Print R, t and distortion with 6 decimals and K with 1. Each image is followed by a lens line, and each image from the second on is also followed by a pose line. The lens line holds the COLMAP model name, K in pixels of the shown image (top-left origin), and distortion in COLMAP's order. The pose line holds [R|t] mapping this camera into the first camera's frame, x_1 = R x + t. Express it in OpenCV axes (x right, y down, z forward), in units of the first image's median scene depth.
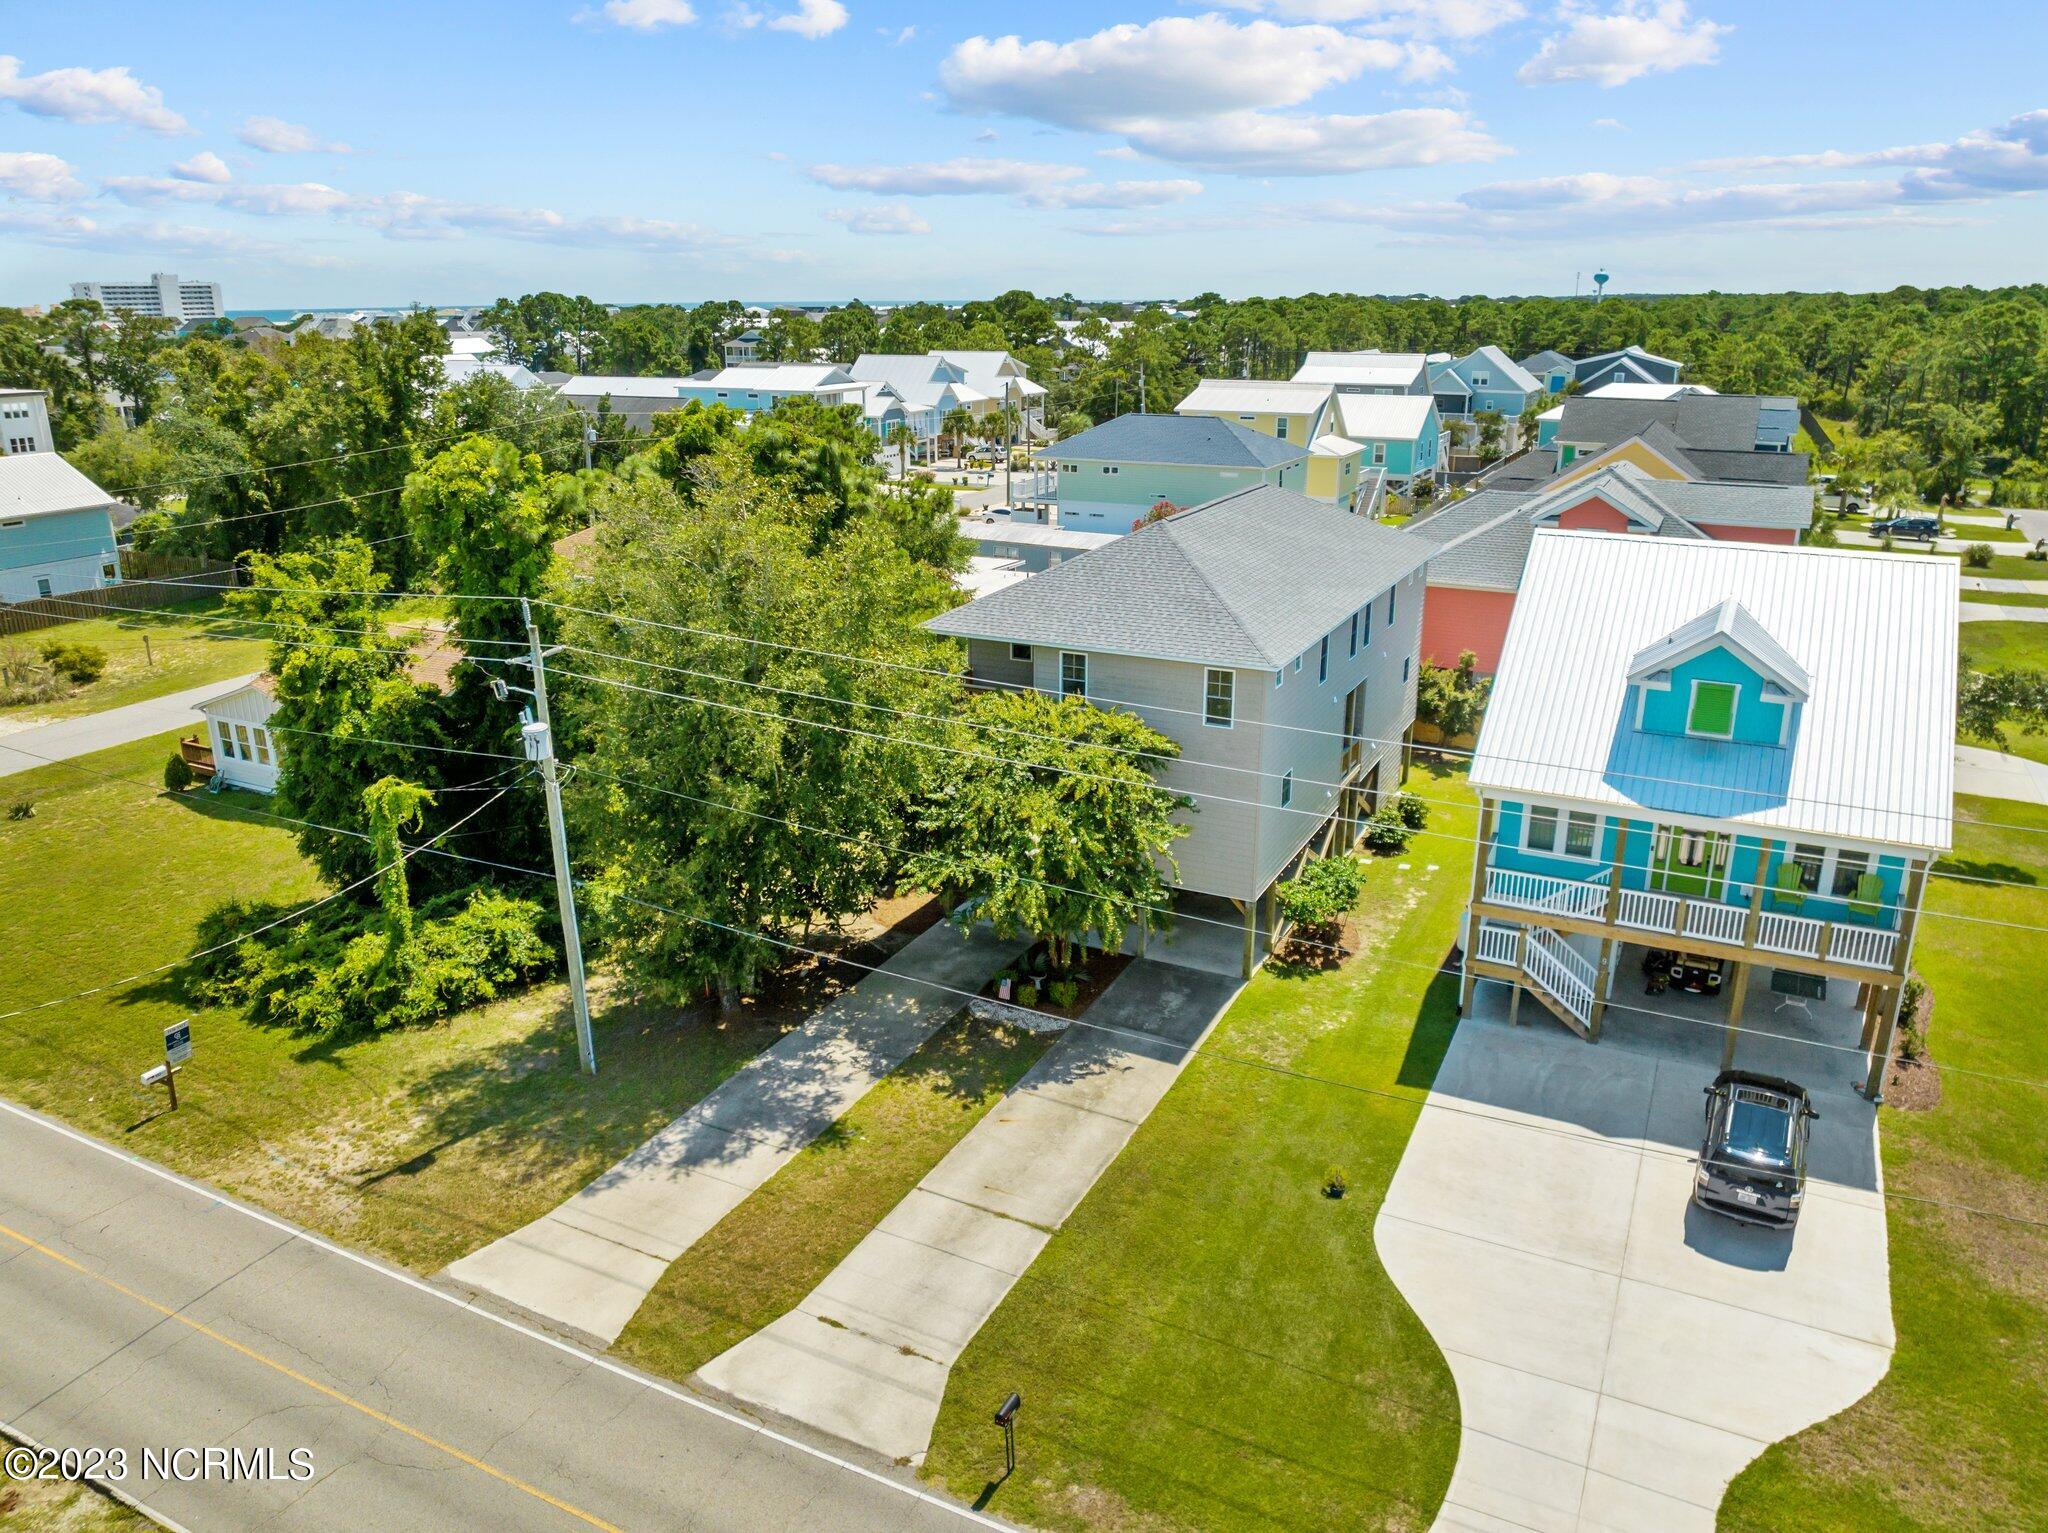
lens RADIAL K [[1443.9, 0, 1024.0], [0, 1443.9, 766.5], [0, 0, 1]] dist [-0.040920, 0.002707]
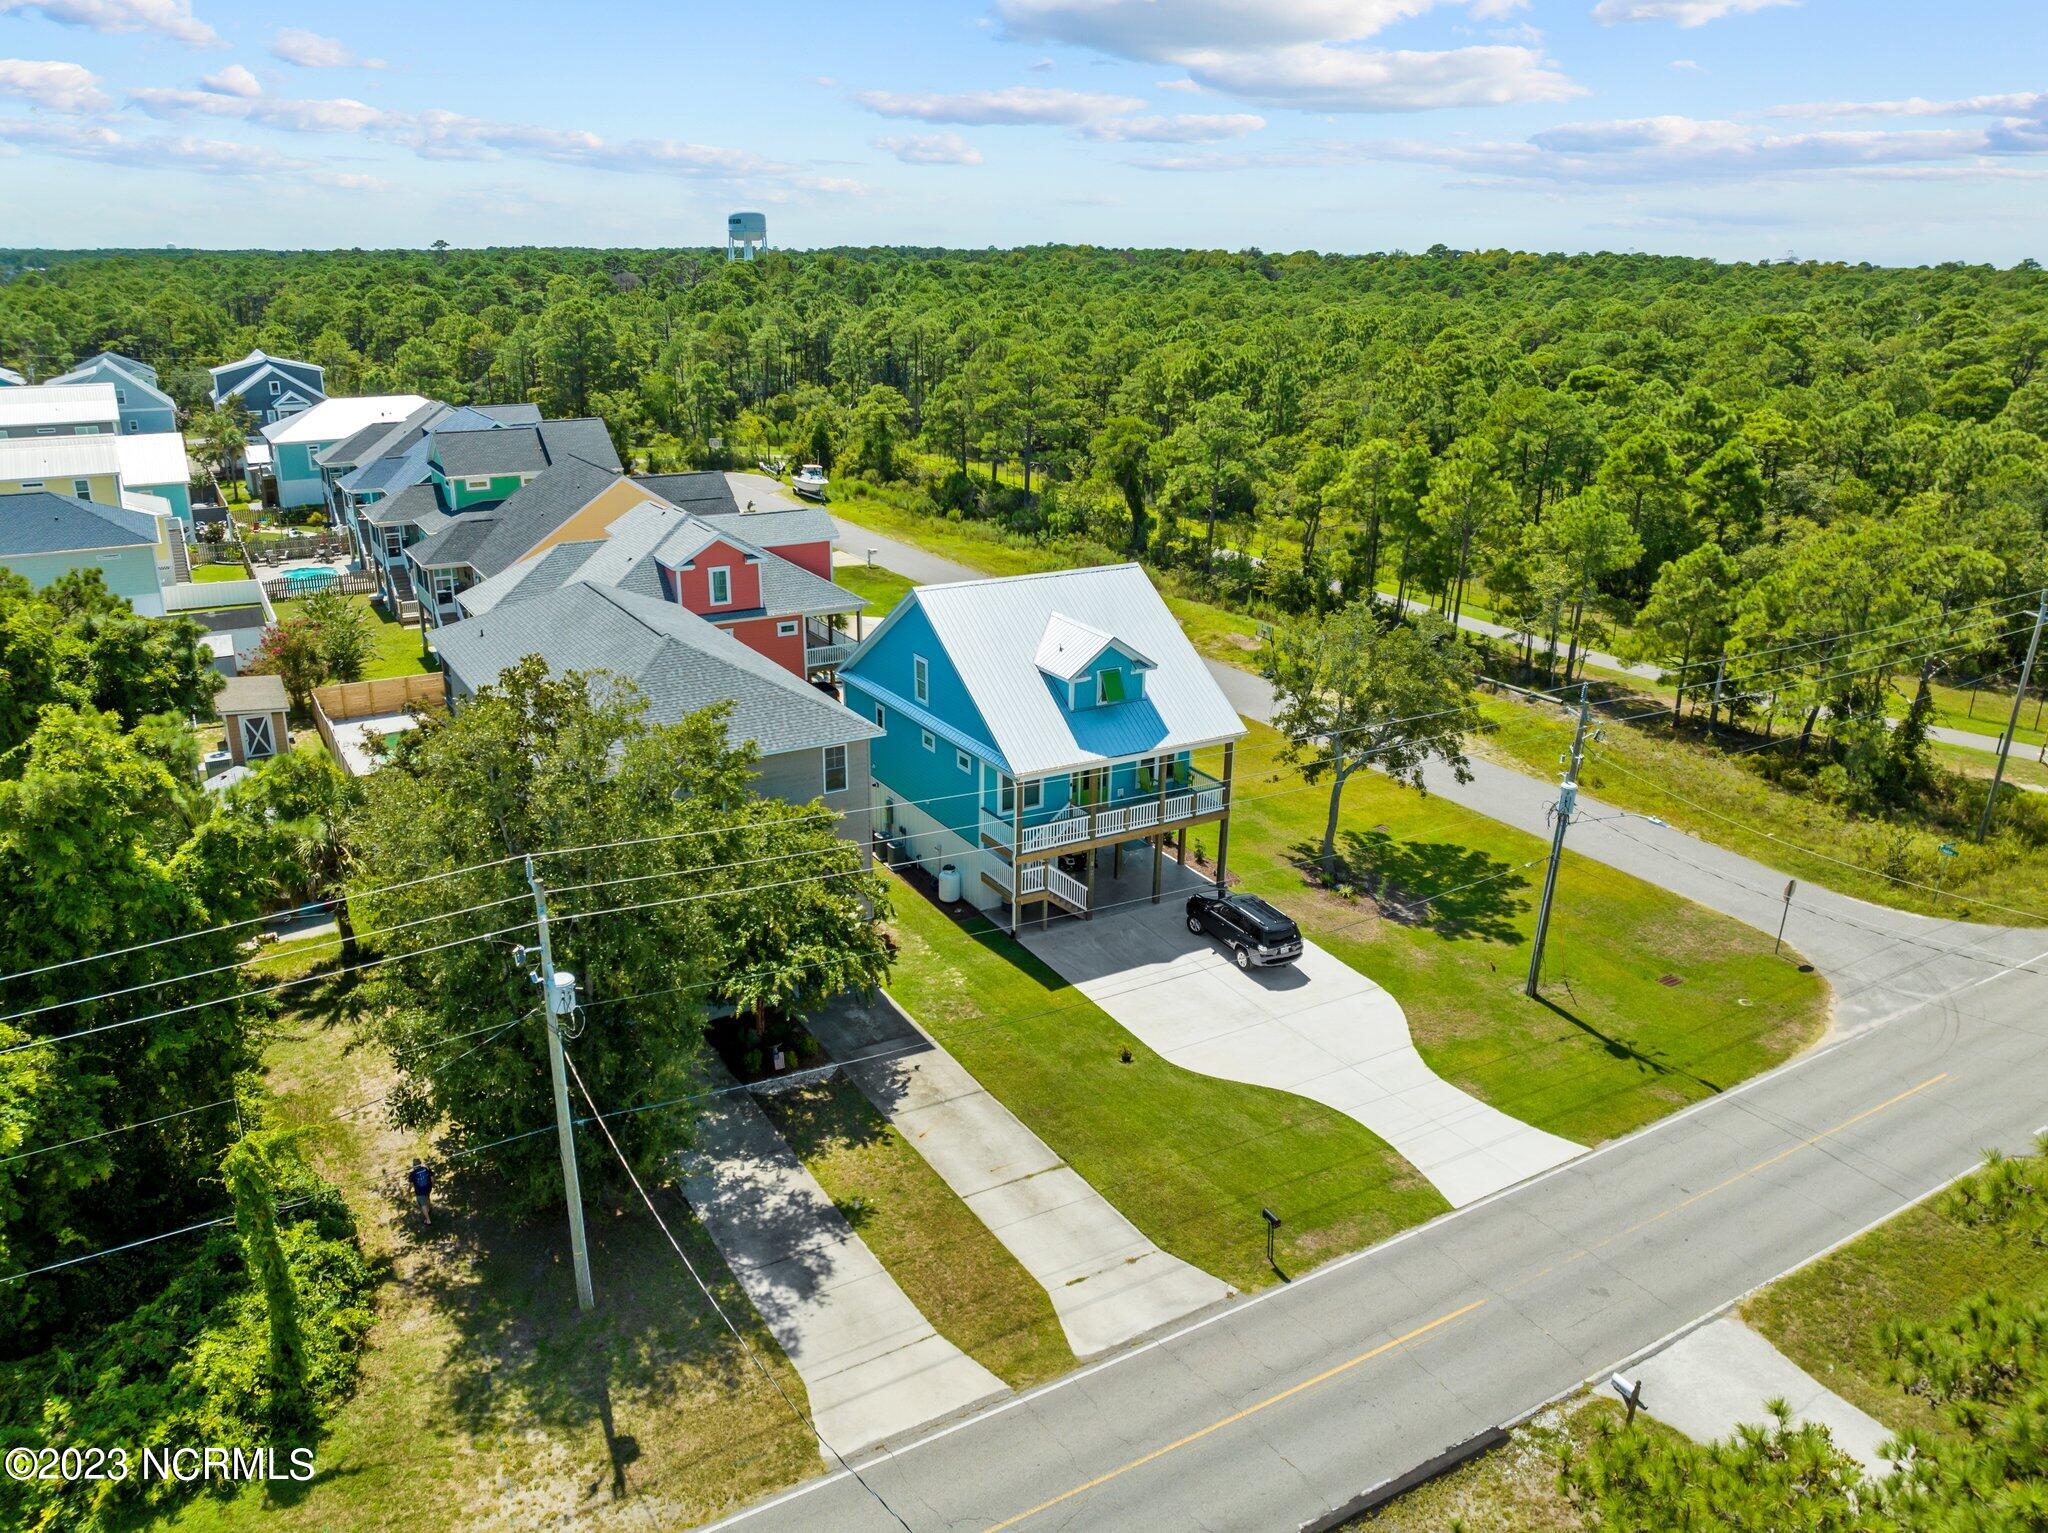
lens RADIAL K [[1481.4, 0, 1024.0], [0, 1481.4, 766.5], [0, 0, 1]] dist [-0.036121, -0.001470]
pose [[0.535640, -0.267963, 0.800803, -0.824128], [0.249562, 0.956190, 0.153032, -0.211077], [-0.806727, 0.117880, 0.579047, 0.141885]]
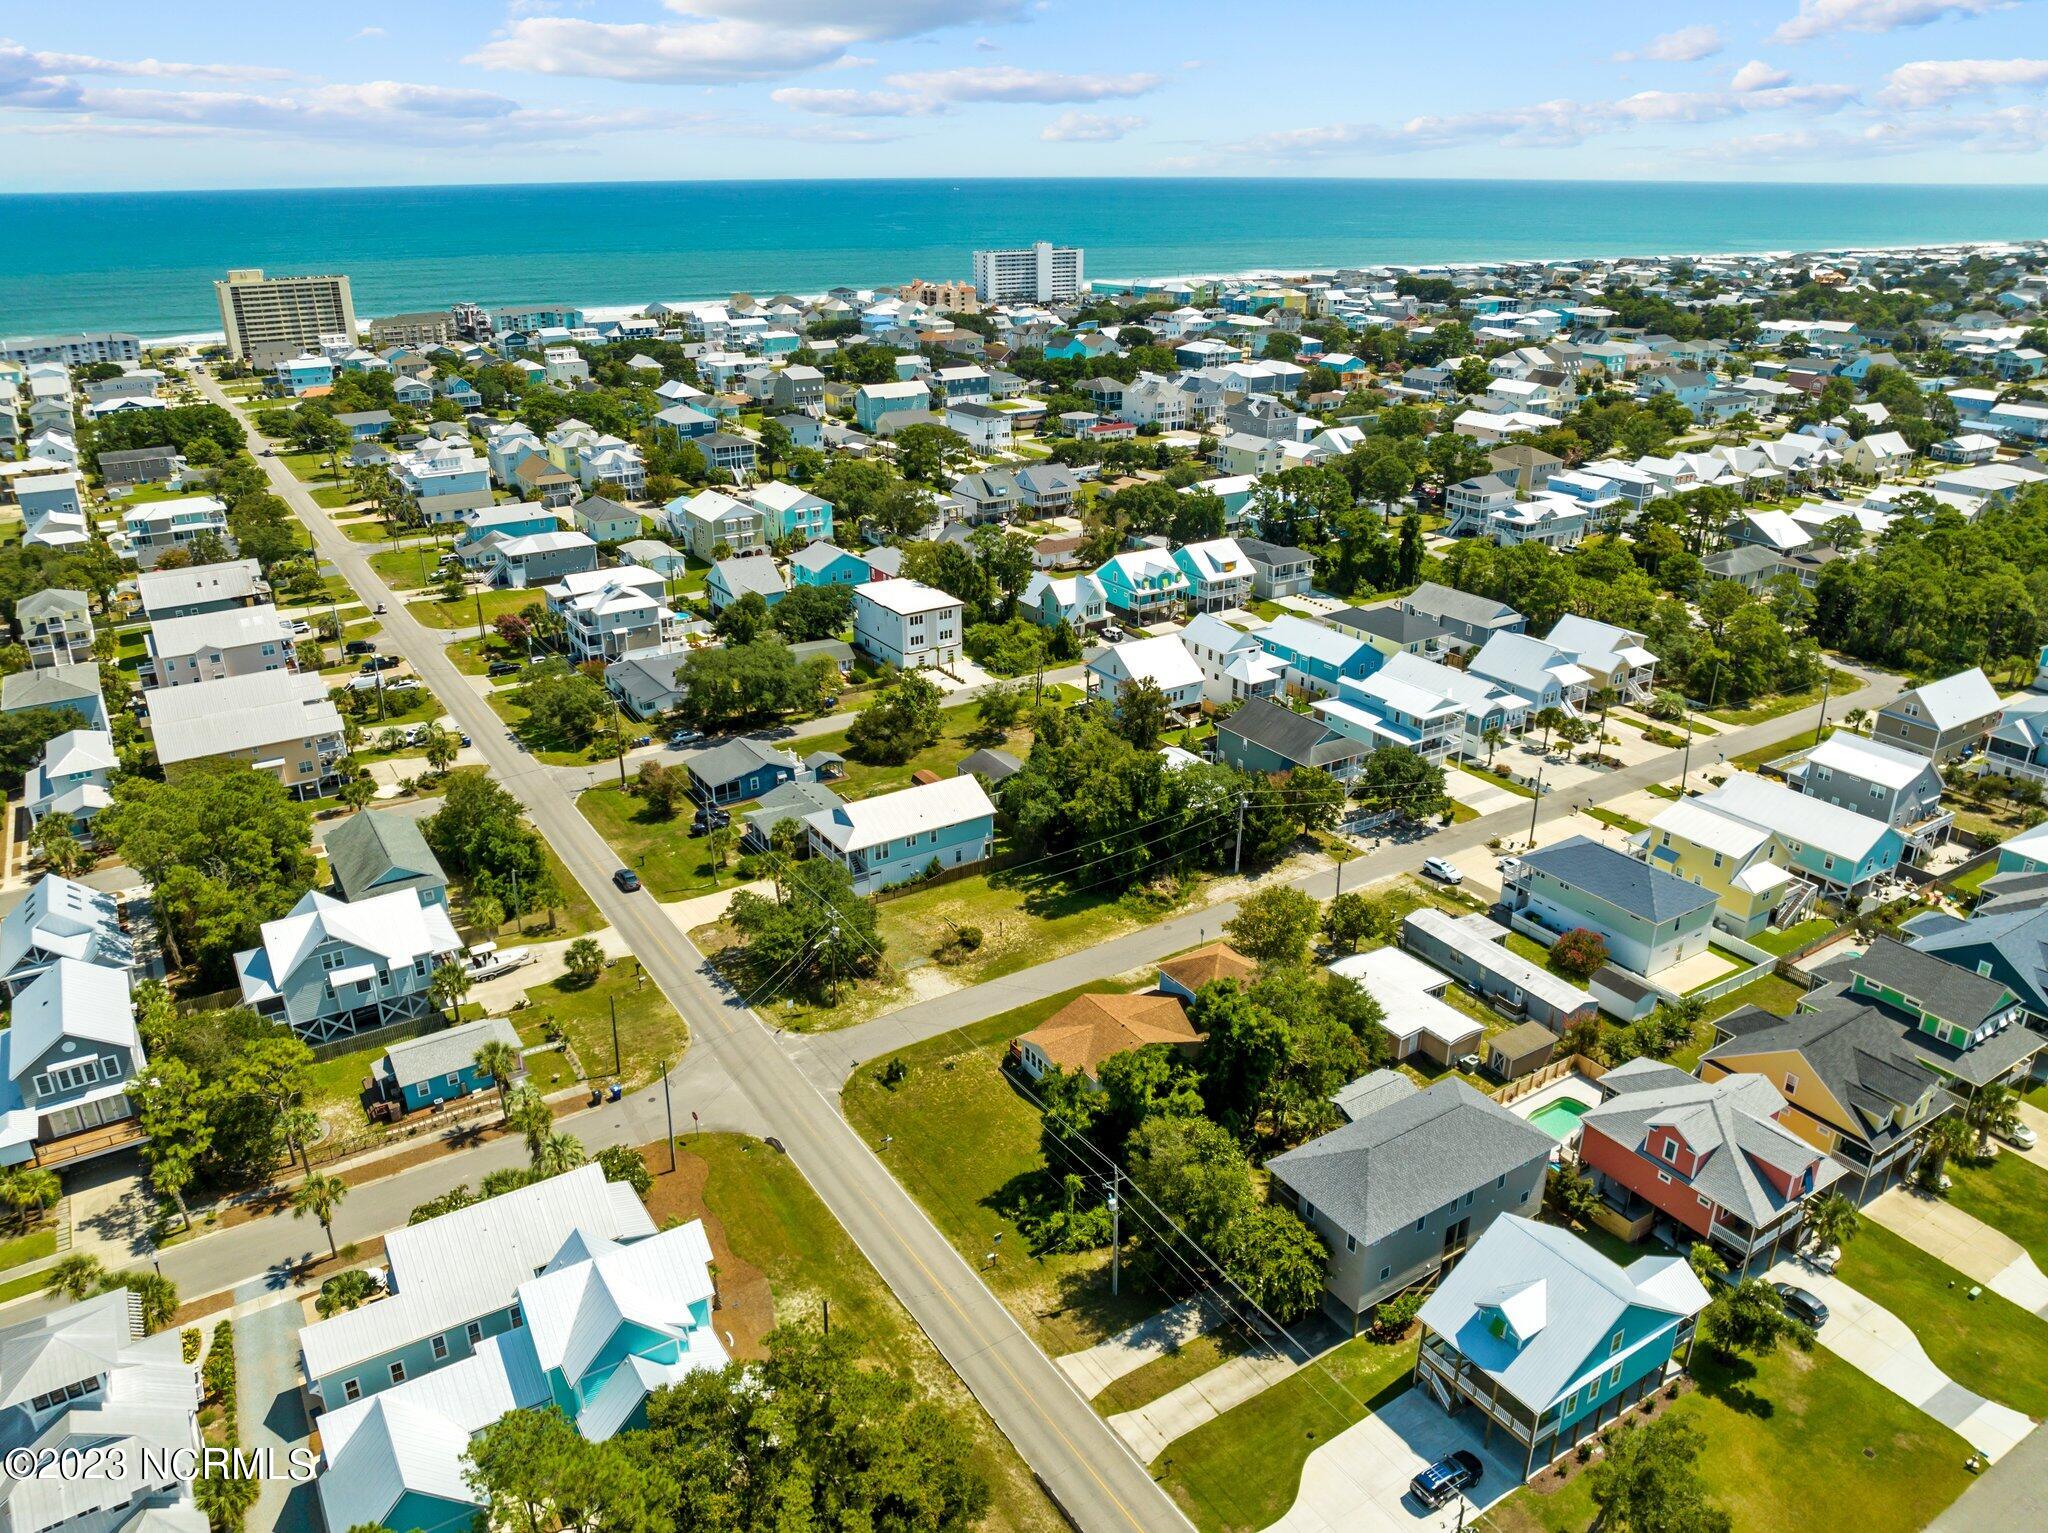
lens RADIAL K [[1447.6, 0, 1024.0], [0, 1447.6, 766.5], [0, 0, 1]] dist [-0.051354, 0.022709]
pose [[0.860622, 0.197428, -0.469416, 0.720386], [-0.157954, 0.979818, 0.122502, -1.193614], [0.484128, -0.031282, 0.874438, -1.671751]]
